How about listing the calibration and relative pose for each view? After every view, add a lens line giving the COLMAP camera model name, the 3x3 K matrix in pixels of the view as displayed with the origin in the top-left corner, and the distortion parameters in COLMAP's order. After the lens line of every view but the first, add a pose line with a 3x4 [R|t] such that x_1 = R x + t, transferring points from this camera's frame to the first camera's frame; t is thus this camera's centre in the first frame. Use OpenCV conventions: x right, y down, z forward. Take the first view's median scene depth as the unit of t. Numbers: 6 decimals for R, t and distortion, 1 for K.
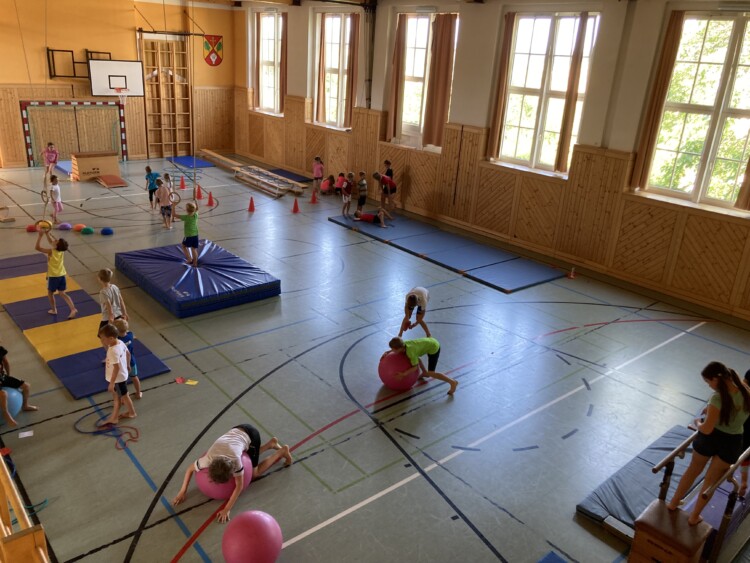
lens RADIAL K [[610.8, 0, 363.5], [0, 610.8, 272.7], [0, 0, 1]] dist [0.036823, -0.030953]
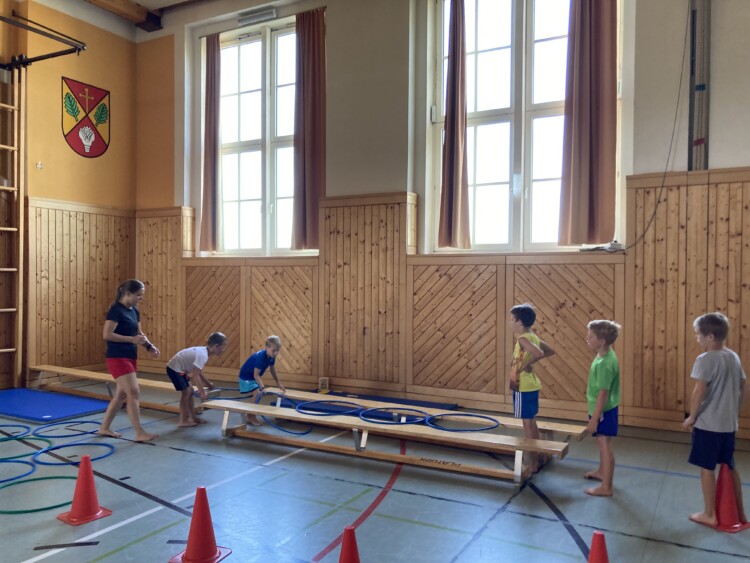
lens RADIAL K [[610.8, 0, 383.2], [0, 610.8, 285.1], [0, 0, 1]] dist [0.036823, -0.030953]
pose [[0.922949, -0.052920, 0.381267, -0.250340], [0.172844, 0.942006, -0.287661, -0.124238], [-0.343933, 0.331396, 0.878571, 0.686711]]
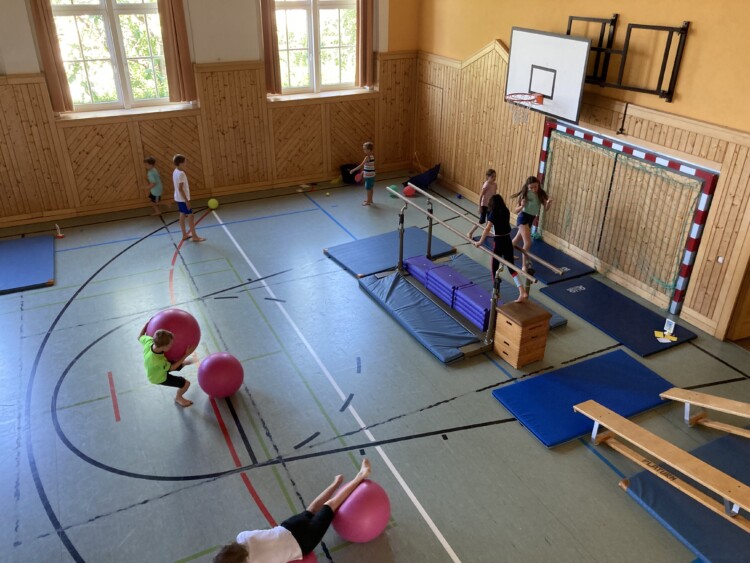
lens RADIAL K [[610.8, 0, 373.8], [0, 610.8, 273.7], [0, 0, 1]] dist [0.036823, -0.030953]
pose [[-0.228463, 0.393897, -0.890309, -0.005826], [-0.353102, 0.818700, 0.452825, -0.333804], [0.907262, 0.417823, -0.047957, 0.890185]]
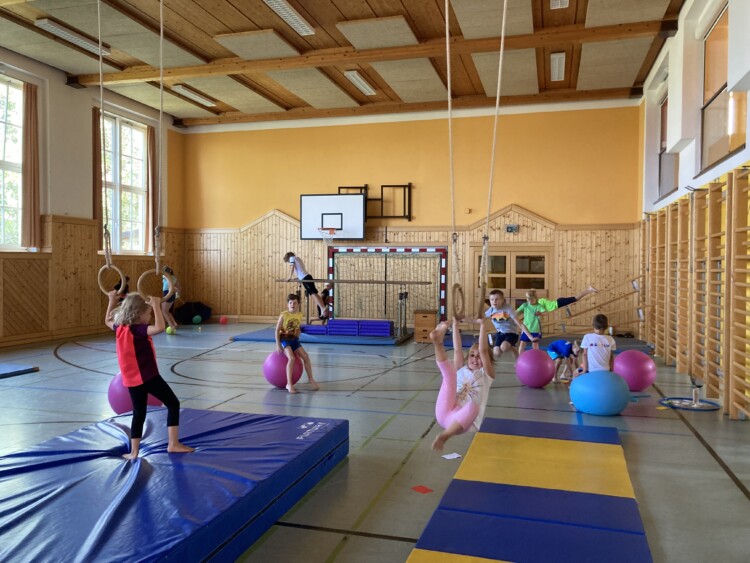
lens RADIAL K [[610.8, 0, 378.8], [0, 610.8, 273.8], [0, 0, 1]] dist [0.036823, -0.030953]
pose [[0.566901, -0.043882, -0.822616, 0.159617], [-0.256762, 0.939424, -0.227058, -0.067710], [0.782750, 0.339936, 0.521293, 0.592080]]
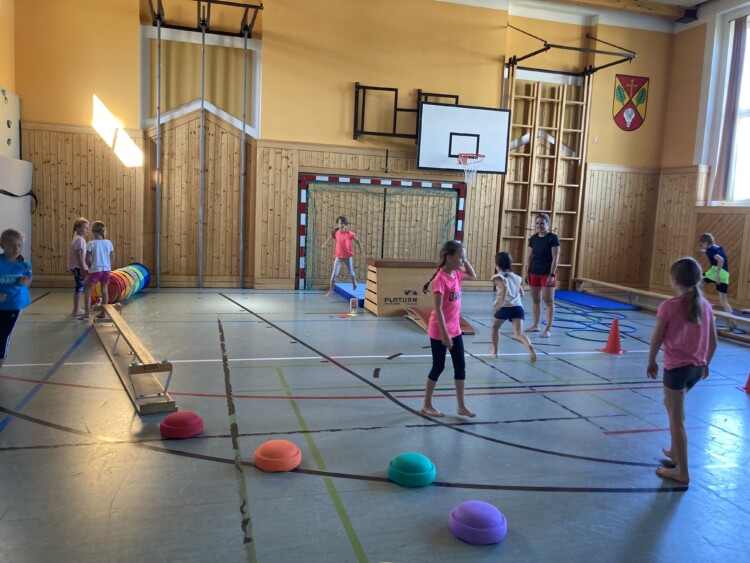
lens RADIAL K [[610.8, 0, 377.8], [0, 610.8, 275.3], [0, 0, 1]] dist [0.036823, -0.030953]
pose [[0.913439, 0.027999, -0.406012, -0.248632], [-0.134050, 0.962659, -0.235197, -0.063846], [0.384266, 0.269264, 0.883083, 0.529026]]
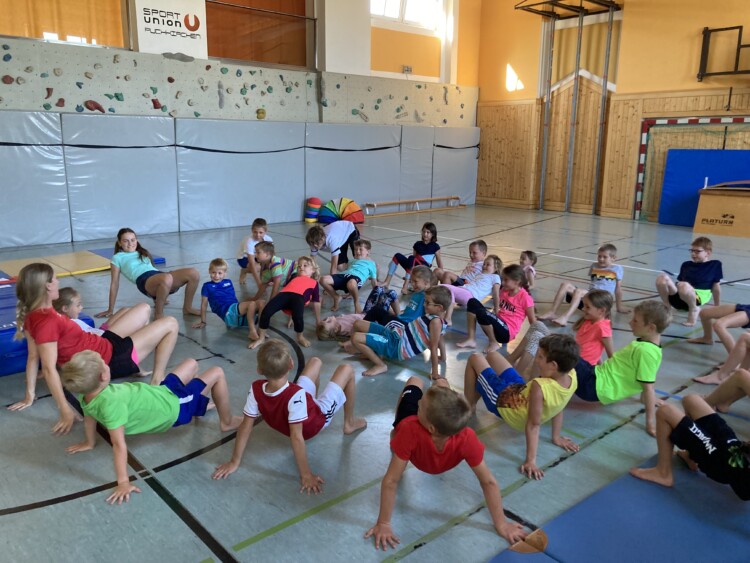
lens RADIAL K [[610.8, 0, 361.9], [0, 610.8, 270.3], [0, 0, 1]] dist [0.036823, -0.030953]
pose [[0.025988, 0.150880, -0.988210, 0.097151], [-0.347396, 0.928296, 0.132596, -0.105523], [0.937358, 0.339855, 0.076539, 0.682344]]
